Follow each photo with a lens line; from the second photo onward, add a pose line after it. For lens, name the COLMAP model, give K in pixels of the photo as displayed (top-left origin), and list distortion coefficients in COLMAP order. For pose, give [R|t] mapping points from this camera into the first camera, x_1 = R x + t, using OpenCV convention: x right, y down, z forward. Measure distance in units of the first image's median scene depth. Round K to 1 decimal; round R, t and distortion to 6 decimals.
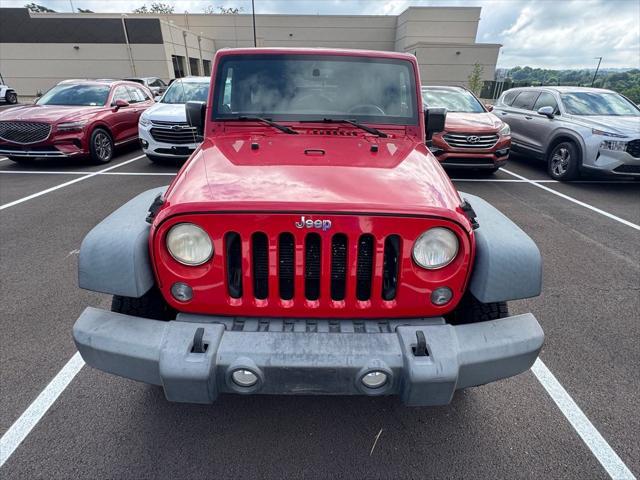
lens RADIAL K [[337.3, 0, 320.3], [0, 337.3, 240.2], [0, 0, 1]] dist [-0.002391, -0.000862]
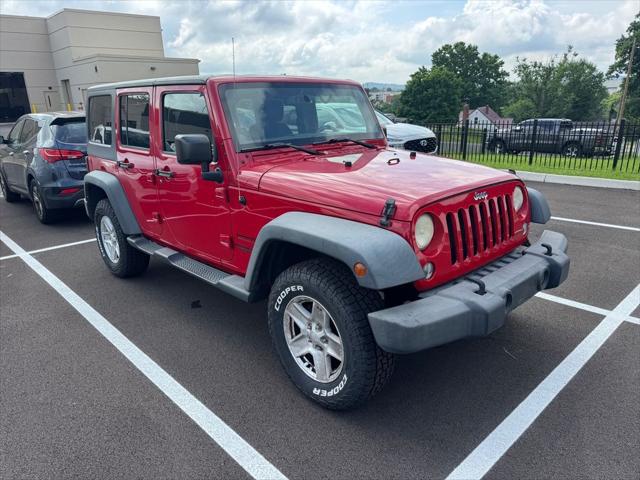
lens RADIAL K [[465.5, 0, 318.2], [0, 465.5, 241.2], [0, 0, 1]] dist [0.032785, -0.034337]
pose [[0.737576, -0.225339, 0.636557, -0.500462], [0.317756, 0.947608, -0.032732, -0.006208], [-0.595830, 0.226412, 0.770535, -0.028890]]
